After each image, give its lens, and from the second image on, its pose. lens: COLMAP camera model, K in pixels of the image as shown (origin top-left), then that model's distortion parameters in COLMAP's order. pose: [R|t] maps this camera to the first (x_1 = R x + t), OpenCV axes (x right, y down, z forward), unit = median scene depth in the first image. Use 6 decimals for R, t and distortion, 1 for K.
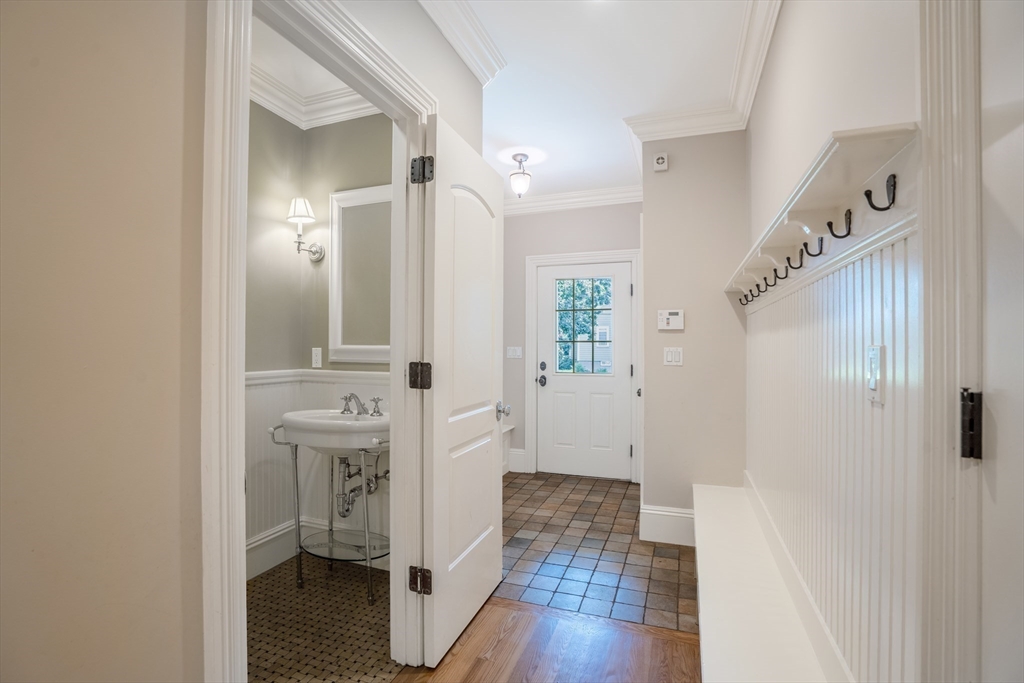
lens RADIAL K [[468.7, 0, 511.5], [0, 468.7, 343.6], [0, 0, 1]] dist [-0.025422, 0.001563]
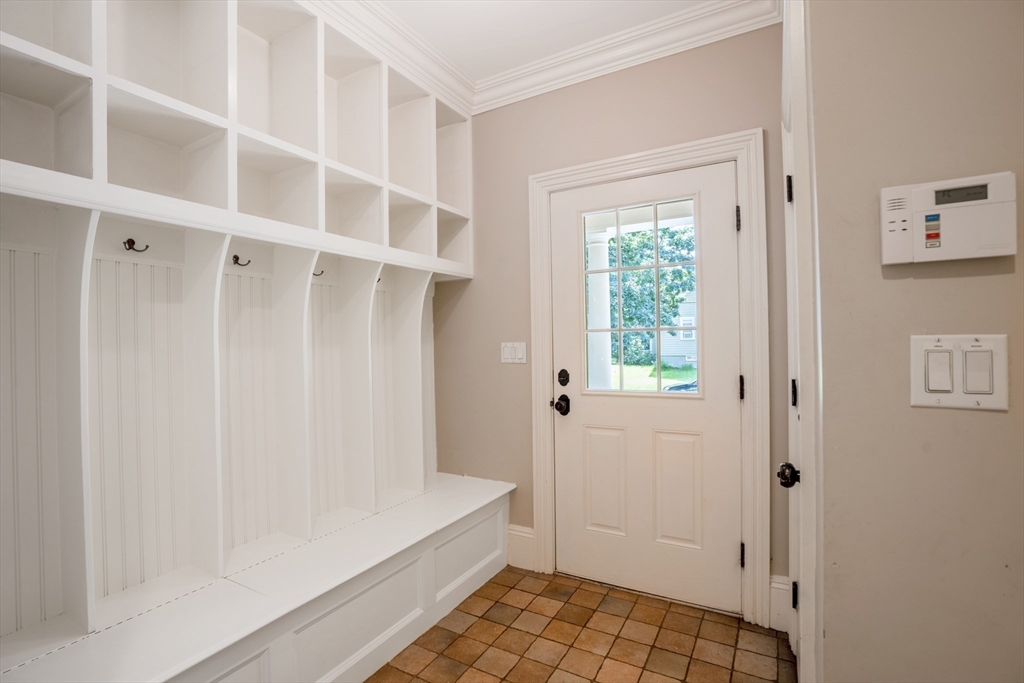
lens RADIAL K [[468.7, 0, 513.7], [0, 468.7, 342.8], [0, 0, 1]] dist [-0.025422, 0.001563]
pose [[0.986322, -0.017896, -0.163853, 0.099721], [0.019090, 0.999801, 0.005719, 0.004292], [0.163718, -0.008768, 0.986468, 0.461142]]
